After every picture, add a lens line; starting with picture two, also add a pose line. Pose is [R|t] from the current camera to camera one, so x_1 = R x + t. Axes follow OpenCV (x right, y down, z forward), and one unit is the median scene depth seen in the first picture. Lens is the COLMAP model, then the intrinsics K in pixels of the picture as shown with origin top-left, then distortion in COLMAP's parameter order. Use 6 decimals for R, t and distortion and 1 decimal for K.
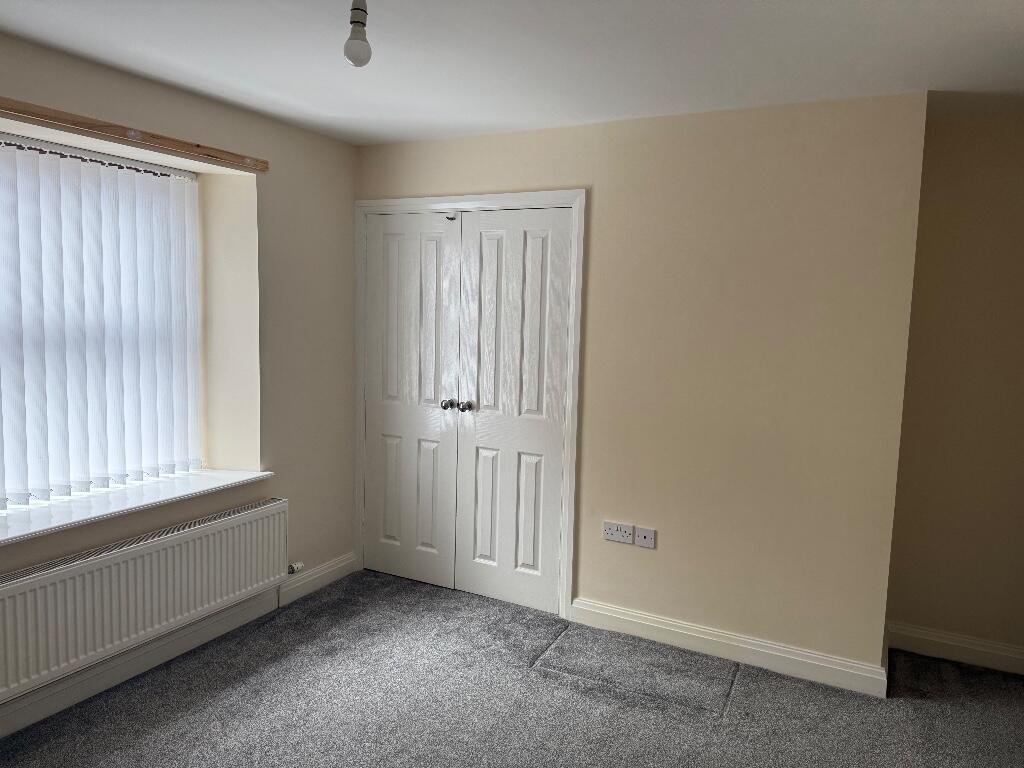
lens RADIAL K [[724.7, 0, 512.0], [0, 724.7, 384.0], [0, 0, 1]] dist [0.117916, -0.169522]
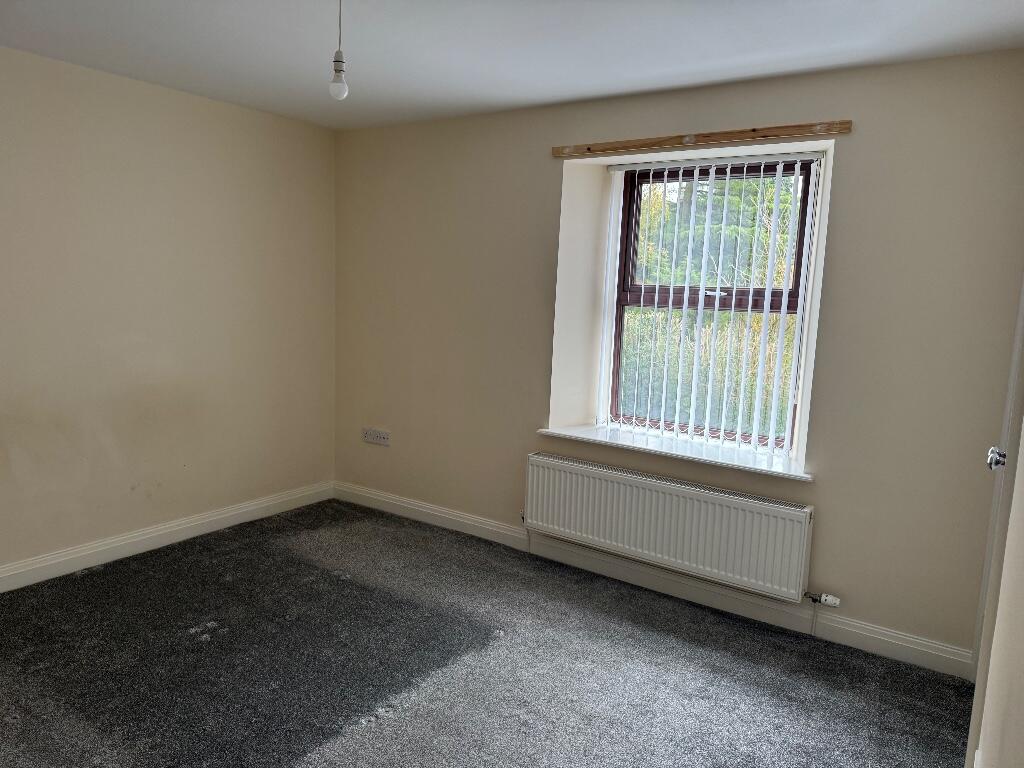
lens RADIAL K [[724.7, 0, 512.0], [0, 724.7, 384.0], [0, 0, 1]] dist [0.117916, -0.169522]
pose [[-0.096959, 0.124665, -0.987450, 0.597154], [-0.138060, 0.980849, 0.137388, -0.066351], [0.985667, 0.149648, -0.077890, 0.730580]]
